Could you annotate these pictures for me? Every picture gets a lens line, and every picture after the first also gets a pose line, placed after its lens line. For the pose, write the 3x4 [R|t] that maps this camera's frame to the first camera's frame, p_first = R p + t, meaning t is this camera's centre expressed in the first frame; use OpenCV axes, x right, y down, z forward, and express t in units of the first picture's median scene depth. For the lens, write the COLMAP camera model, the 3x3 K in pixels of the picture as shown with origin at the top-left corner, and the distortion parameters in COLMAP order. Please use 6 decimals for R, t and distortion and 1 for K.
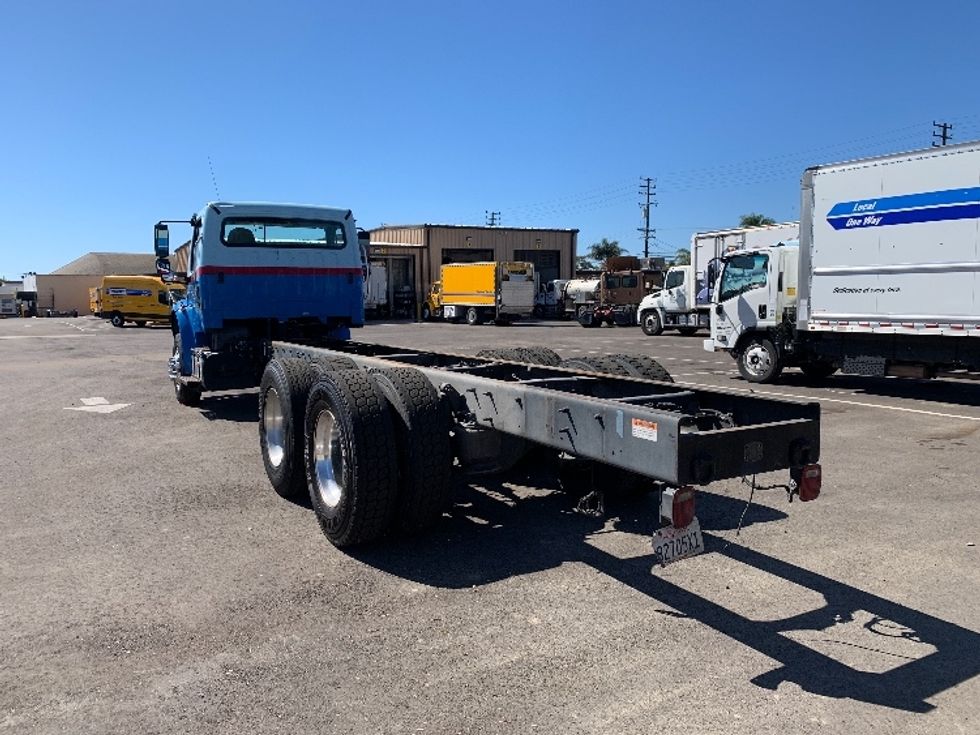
lens RADIAL K [[742.0, 0, 483.9], [0, 742.0, 367.3], [0, 0, 1]] dist [0.056941, -0.063916]
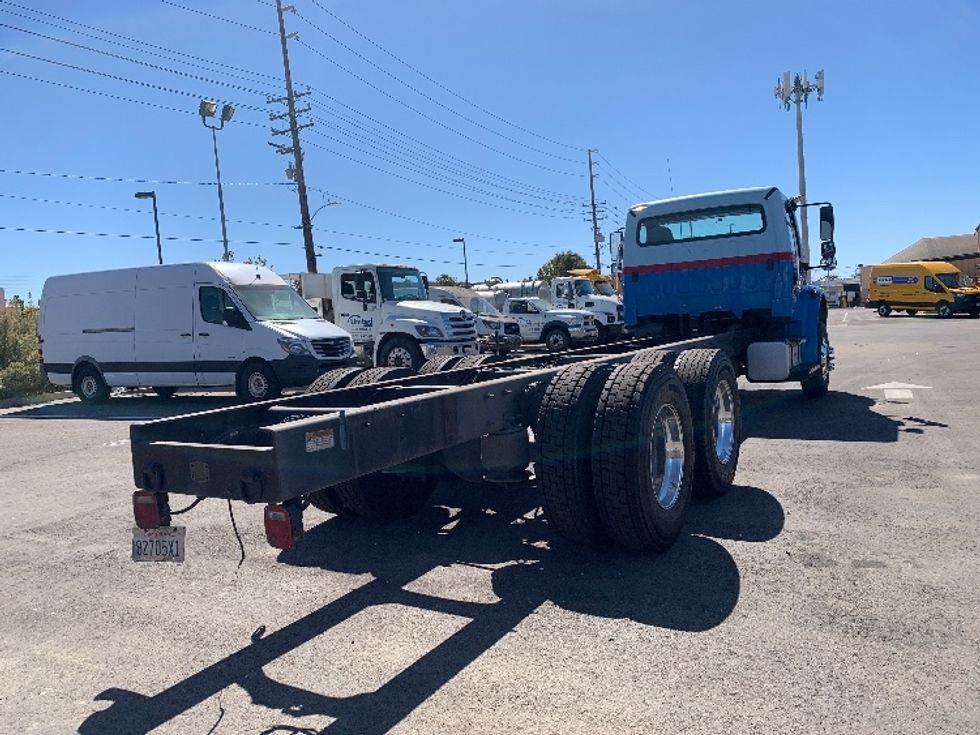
lens RADIAL K [[742.0, 0, 483.9], [0, 742.0, 367.3], [0, 0, 1]] dist [0.056941, -0.063916]
pose [[0.495825, 0.041012, -0.867454, 0.103891], [-0.027559, 0.999124, 0.031485, -0.004407], [0.867985, 0.008295, 0.496521, 0.065397]]
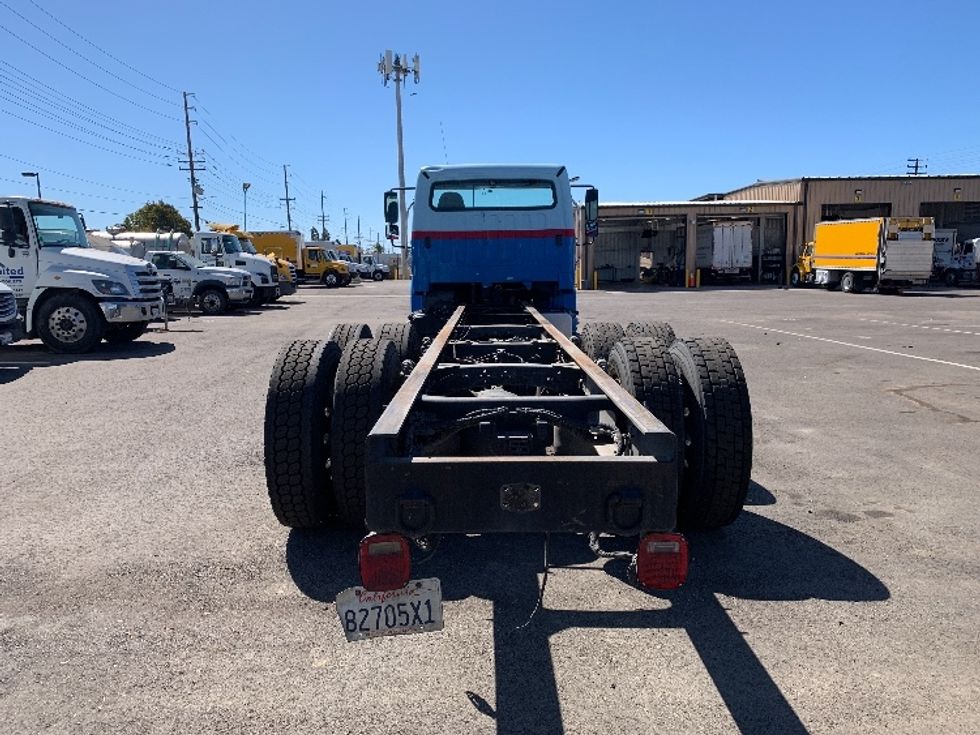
lens RADIAL K [[742.0, 0, 483.9], [0, 742.0, 367.3], [0, 0, 1]] dist [0.056941, -0.063916]
pose [[0.870990, 0.070648, -0.486196, 0.049802], [-0.047149, 0.997059, 0.060416, -0.003180], [0.489034, -0.029698, 0.871759, 0.032554]]
